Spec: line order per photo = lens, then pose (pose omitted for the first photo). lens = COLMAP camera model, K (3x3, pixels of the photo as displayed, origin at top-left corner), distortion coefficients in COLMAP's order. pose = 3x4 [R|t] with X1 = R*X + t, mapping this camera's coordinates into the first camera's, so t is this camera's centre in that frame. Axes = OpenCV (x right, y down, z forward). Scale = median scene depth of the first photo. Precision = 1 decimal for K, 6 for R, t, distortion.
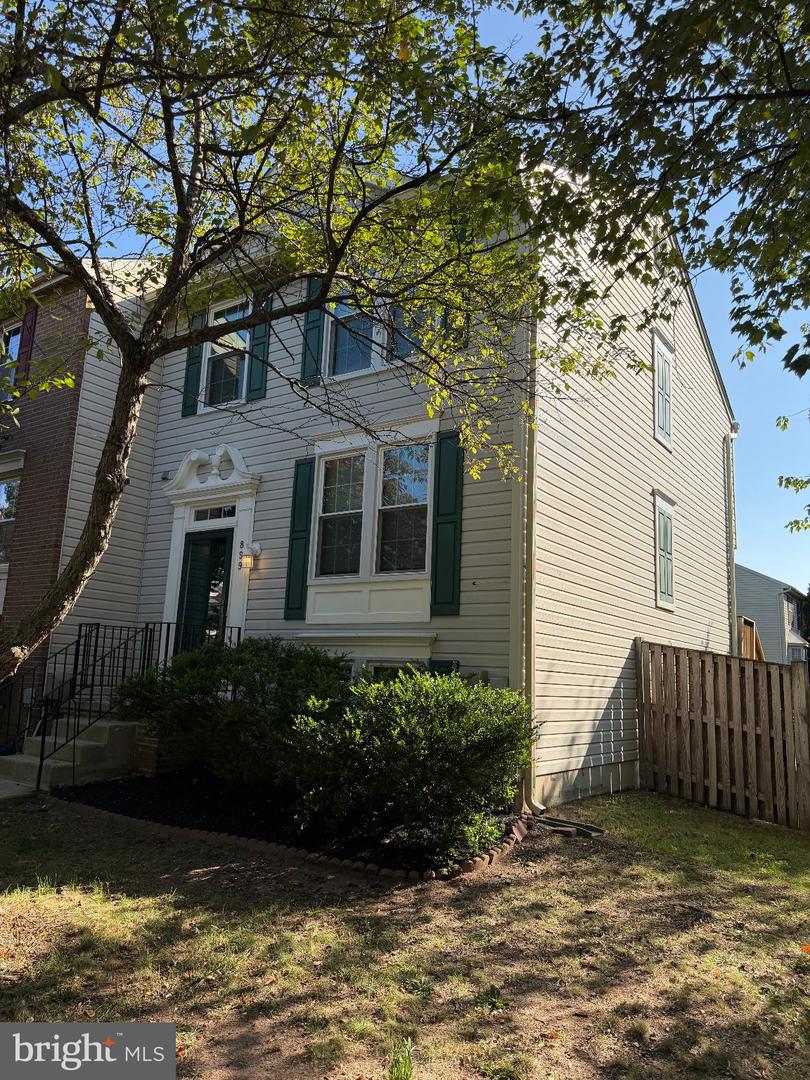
lens RADIAL K [[779.2, 0, 405.1], [0, 779.2, 520.5], [0, 0, 1]] dist [-0.008772, -0.005037]
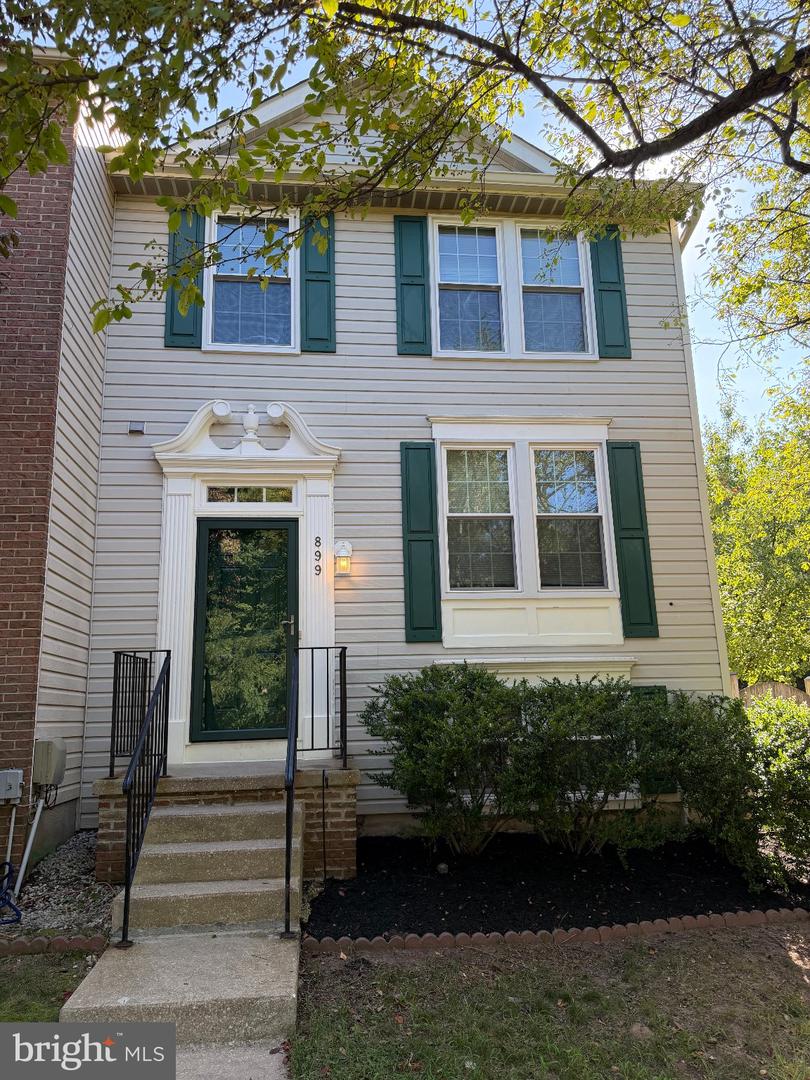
lens RADIAL K [[775.6, 0, 405.0], [0, 775.6, 540.0], [0, 0, 1]] dist [0.046077, -0.000728]
pose [[0.753579, 0.087467, 0.651513, -0.720267], [-0.076576, 0.996041, -0.045148, 0.064505], [-0.652882, -0.015868, 0.757293, 0.443132]]
